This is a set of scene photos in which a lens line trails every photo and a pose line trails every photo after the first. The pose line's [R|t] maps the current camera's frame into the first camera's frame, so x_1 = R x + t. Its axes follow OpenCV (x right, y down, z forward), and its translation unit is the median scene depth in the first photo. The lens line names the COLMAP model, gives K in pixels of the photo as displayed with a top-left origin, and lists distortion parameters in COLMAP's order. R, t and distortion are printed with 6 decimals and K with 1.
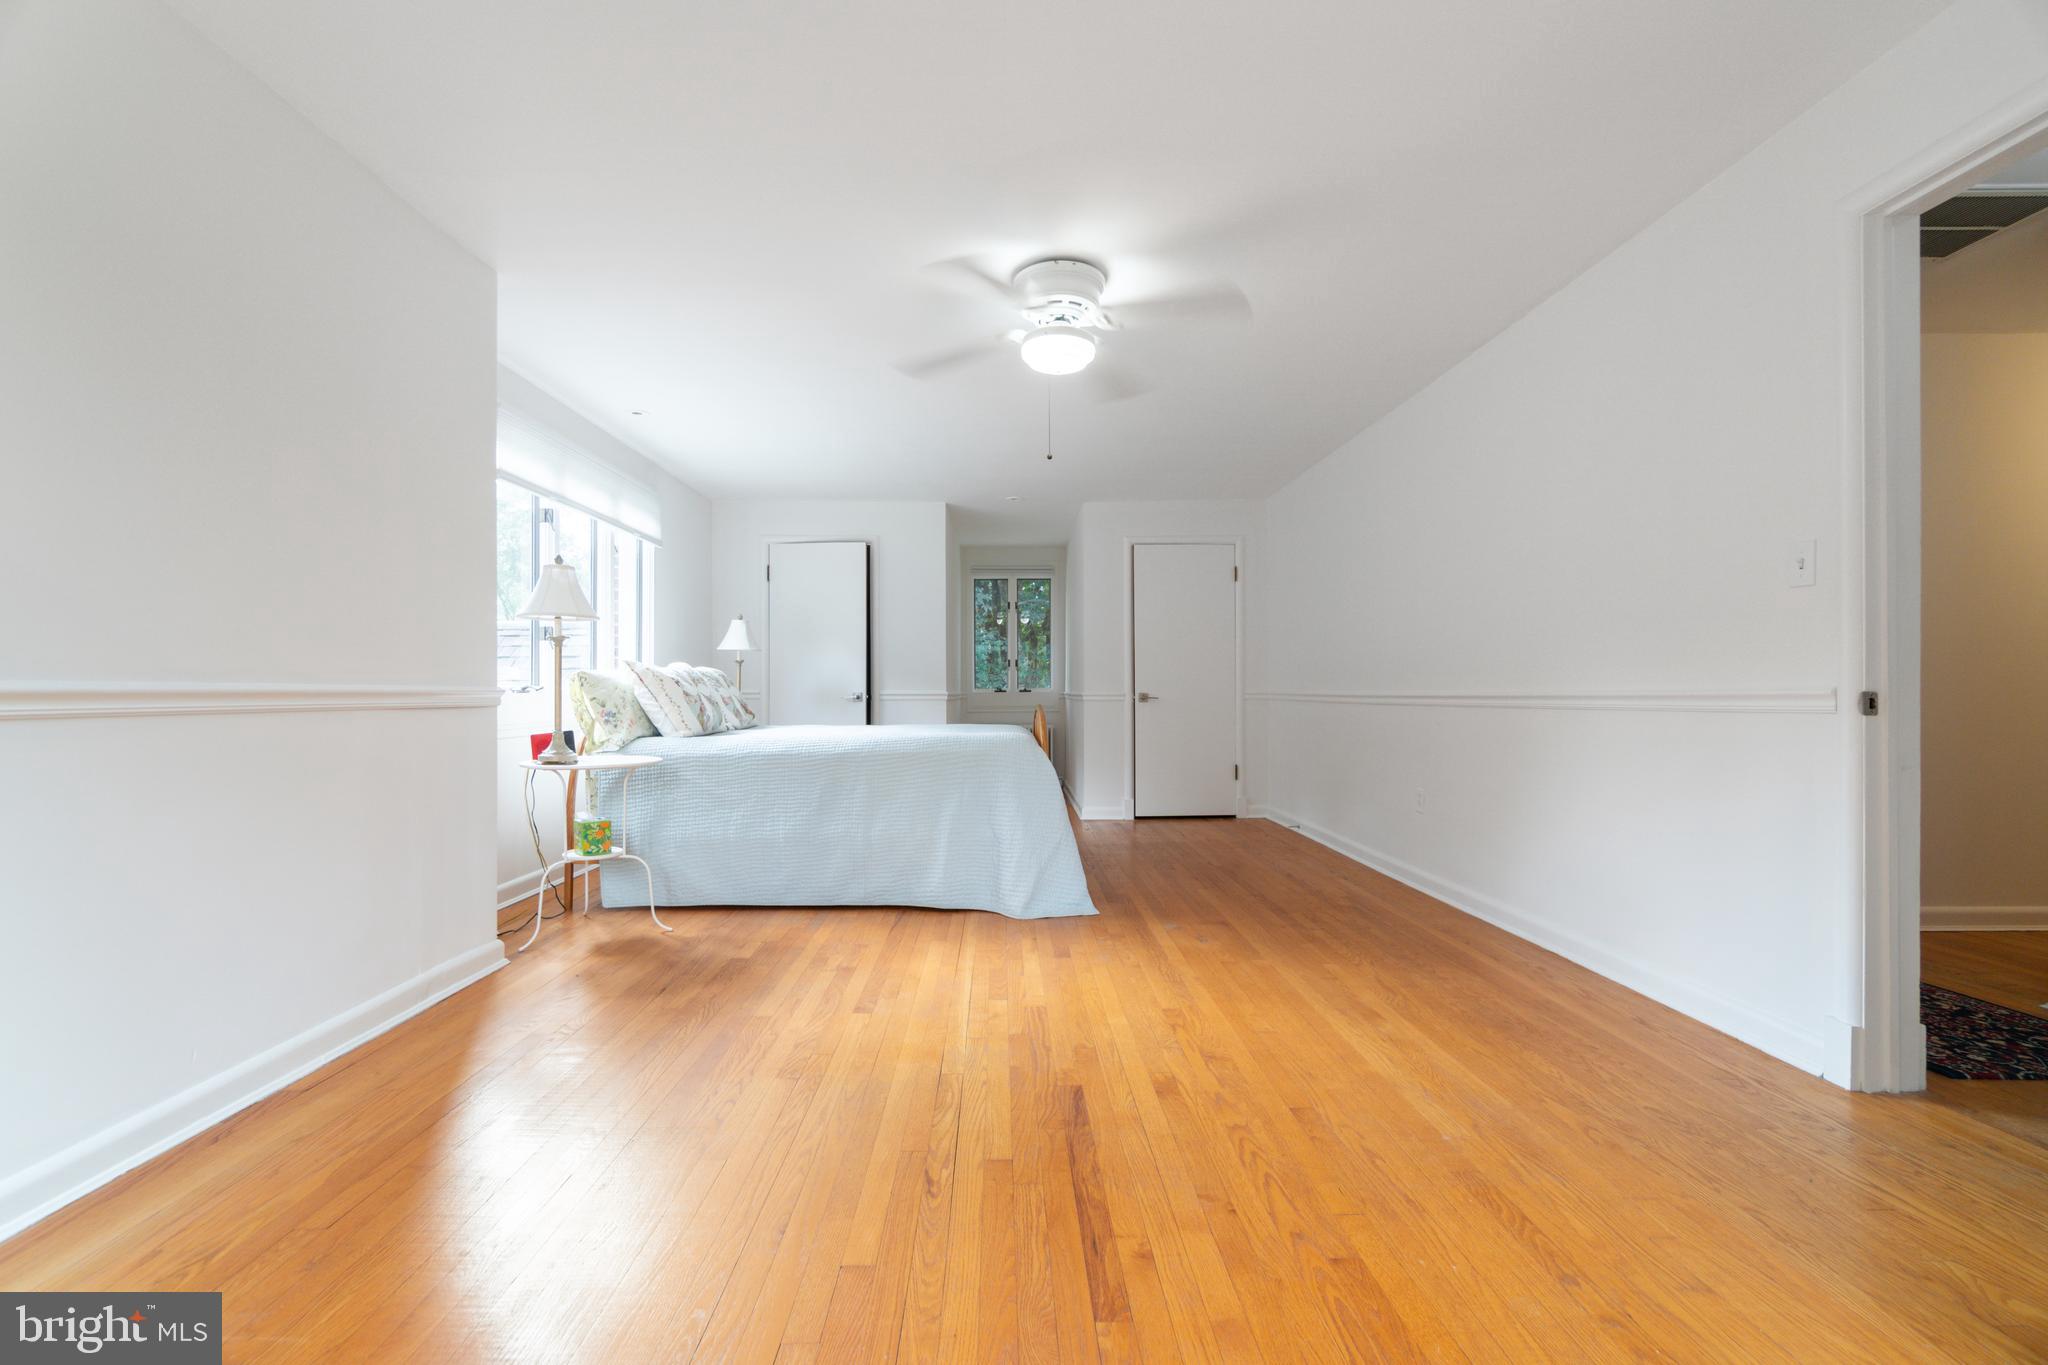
lens RADIAL K [[883.5, 0, 1099.0], [0, 883.5, 697.9], [0, 0, 1]] dist [0.001938, -0.000252]
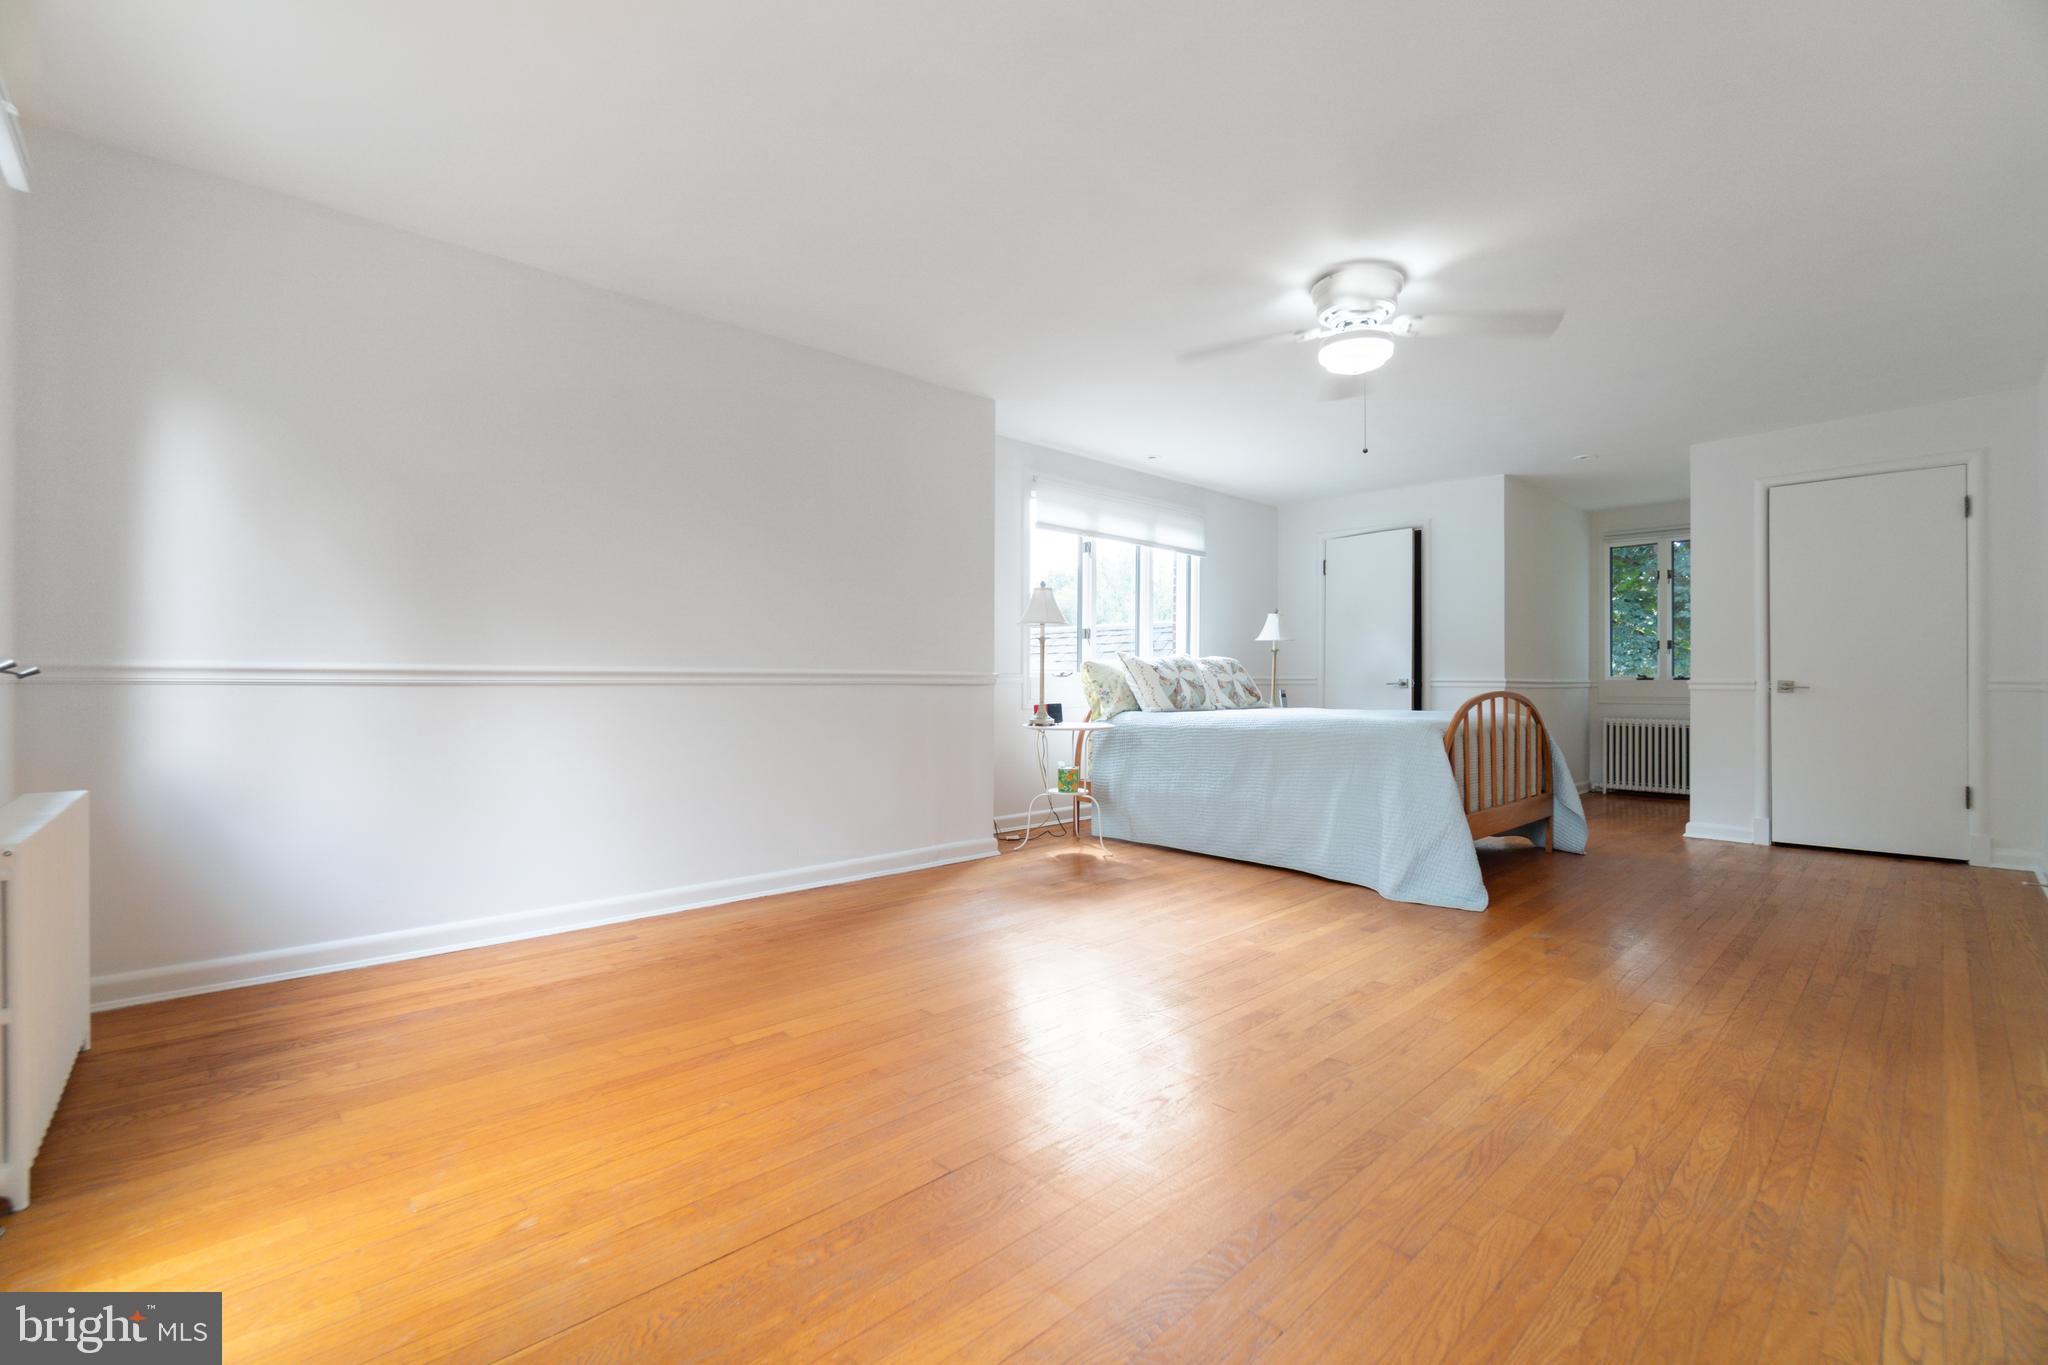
lens RADIAL K [[883.5, 0, 1012.5], [0, 883.5, 673.8], [0, 0, 1]] dist [0.001938, -0.000252]
pose [[0.676840, -0.002238, -0.736127, 0.331810], [-0.008330, 0.999908, -0.010698, 0.004885], [0.736083, 0.013373, 0.676759, -0.008095]]
